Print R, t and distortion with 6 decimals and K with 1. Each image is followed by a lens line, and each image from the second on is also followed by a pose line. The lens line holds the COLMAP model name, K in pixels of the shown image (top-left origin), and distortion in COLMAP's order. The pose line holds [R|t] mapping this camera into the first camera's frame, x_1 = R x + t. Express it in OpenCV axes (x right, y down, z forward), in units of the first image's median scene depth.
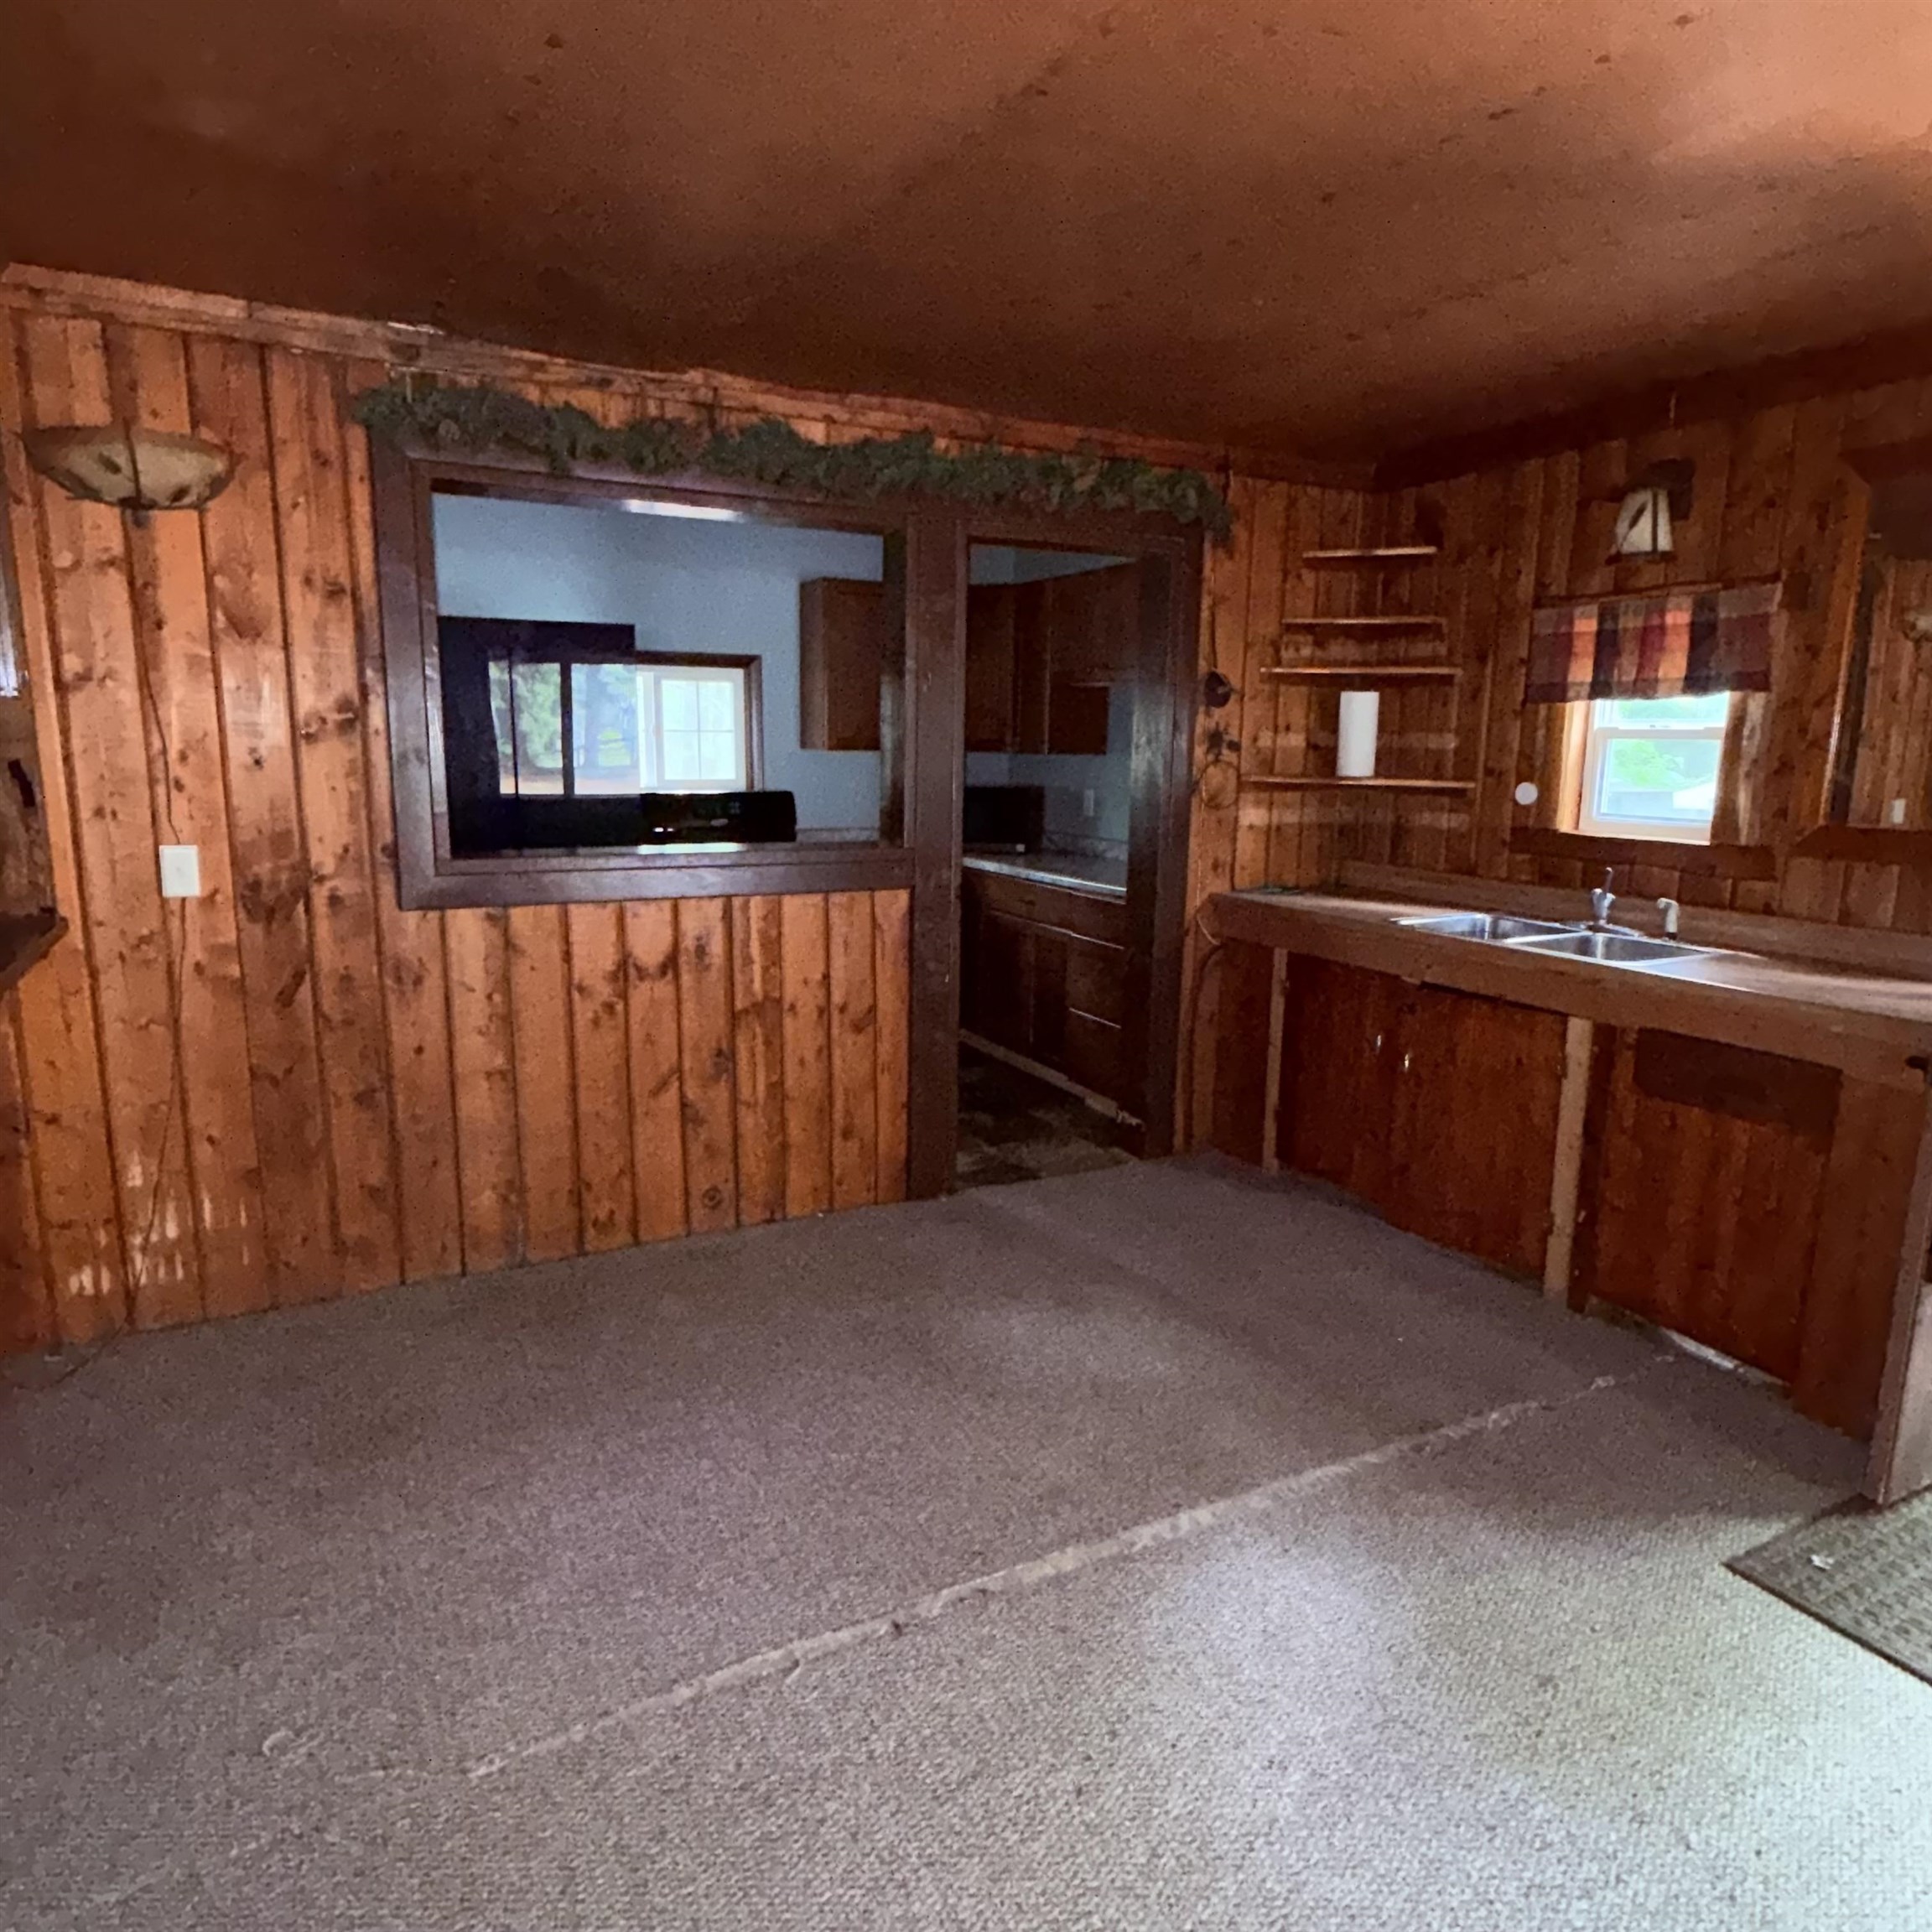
lens RADIAL K [[1259.8, 0, 966.0], [0, 1259.8, 966.0], [0, 0, 1]] dist [-0.000446, 0.001267]
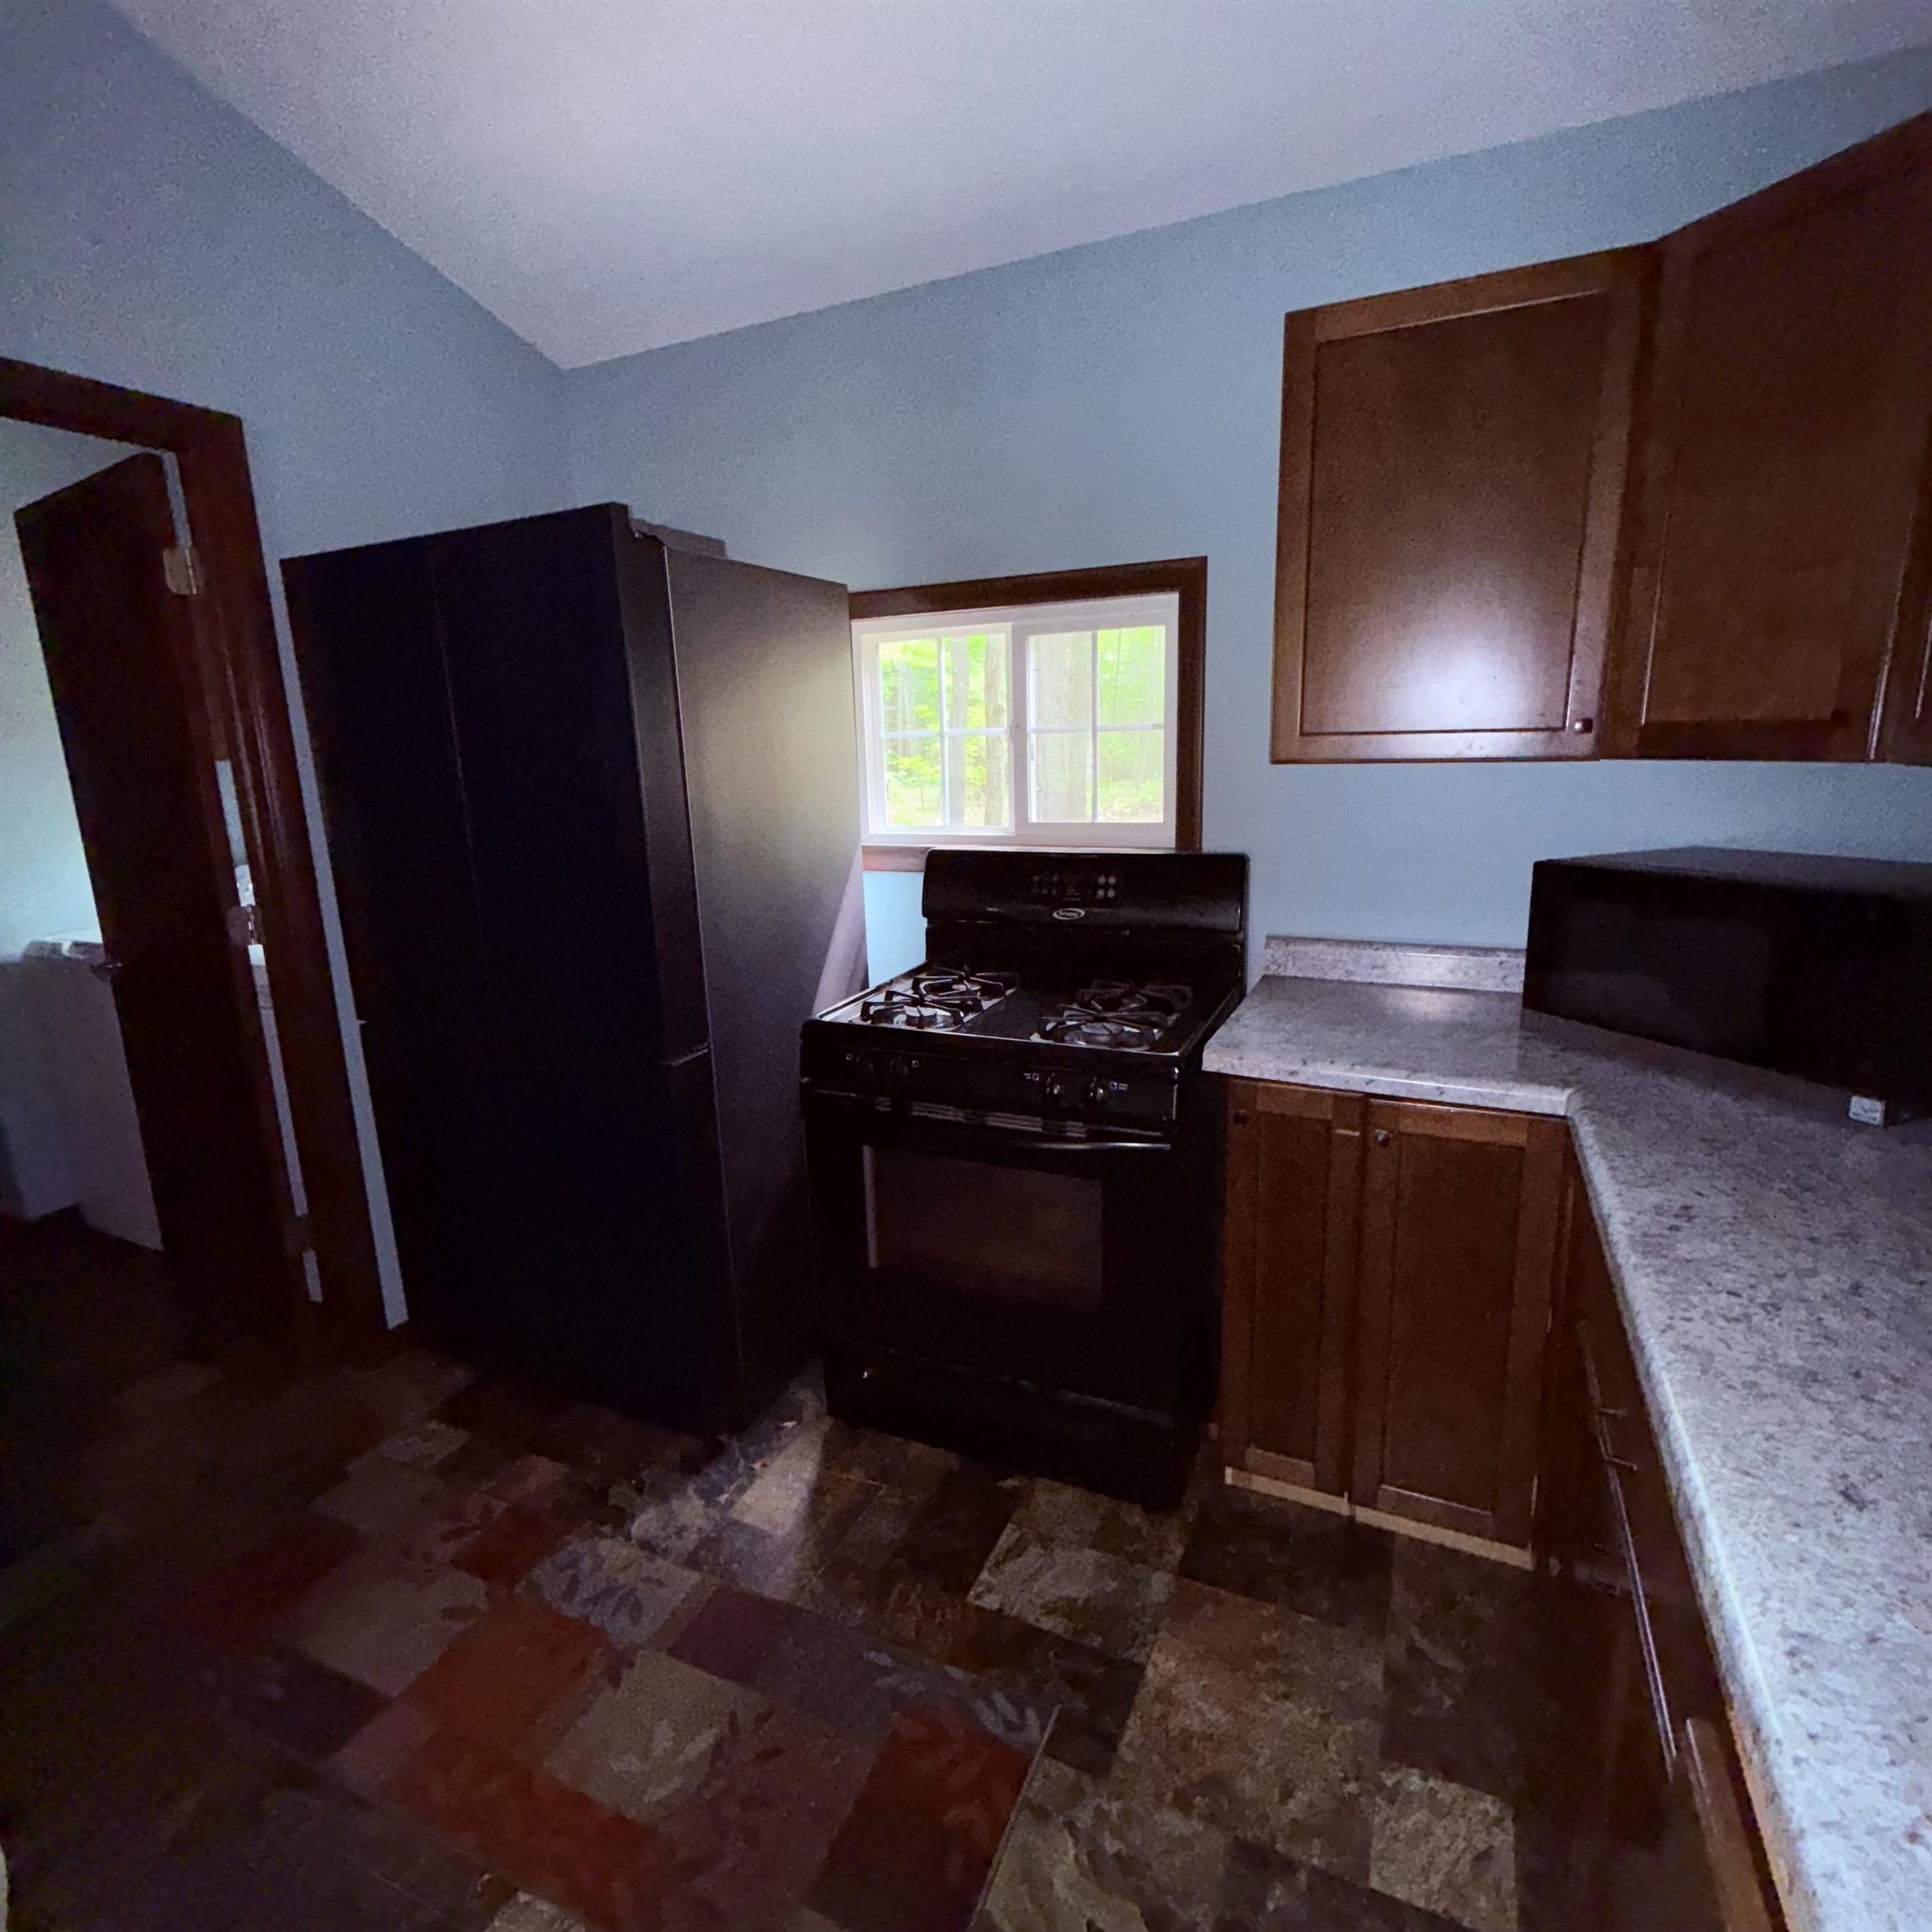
lens RADIAL K [[1029.2, 0, 965.5], [0, 1029.2, 960.1], [0, 0, 1]] dist [-0.000477, 0.001597]
pose [[0.600817, 0.135473, -0.787823, 0.158237], [-0.111853, 0.990087, 0.084951, -0.198608], [0.791522, 0.037081, 0.610014, 1.141768]]
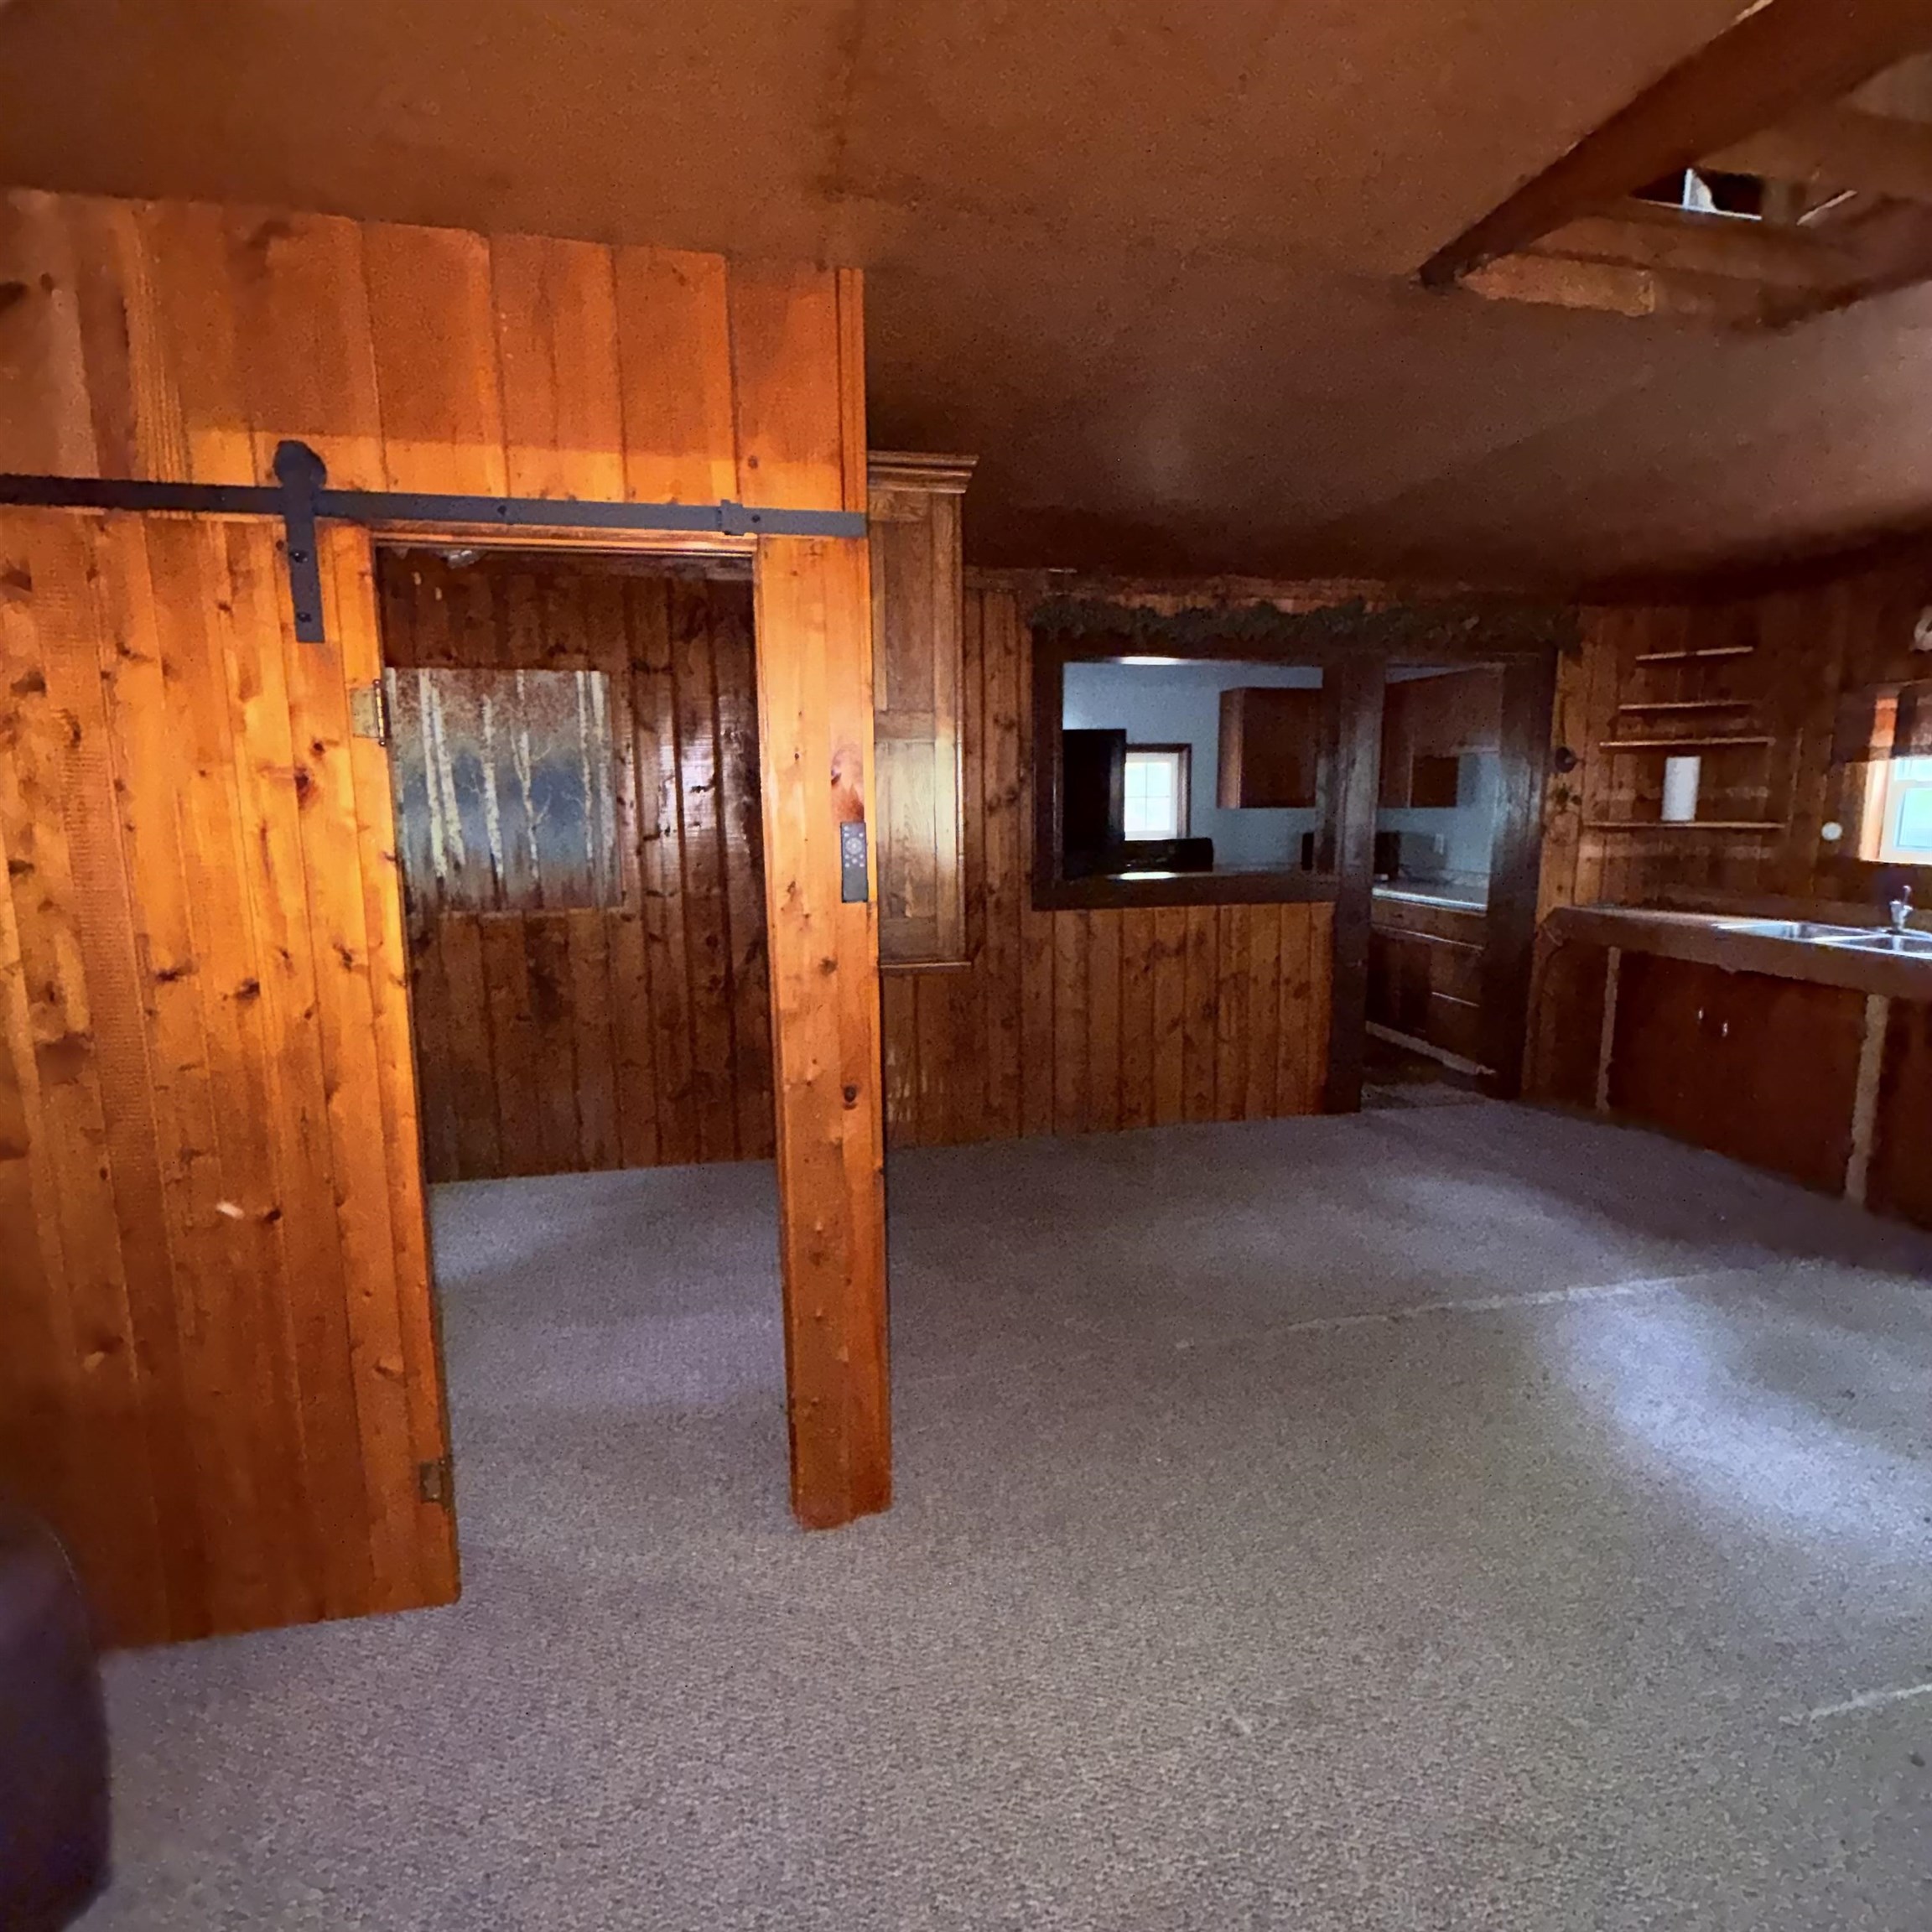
lens RADIAL K [[1029.2, 0, 965.5], [0, 1029.2, 960.1], [0, 0, 1]] dist [-0.000477, 0.001597]
pose [[0.961622, 0.018822, -0.273730, -0.137229], [-0.024455, 0.999553, -0.017181, 0.040887], [0.273284, 0.023216, 0.961653, -0.297585]]
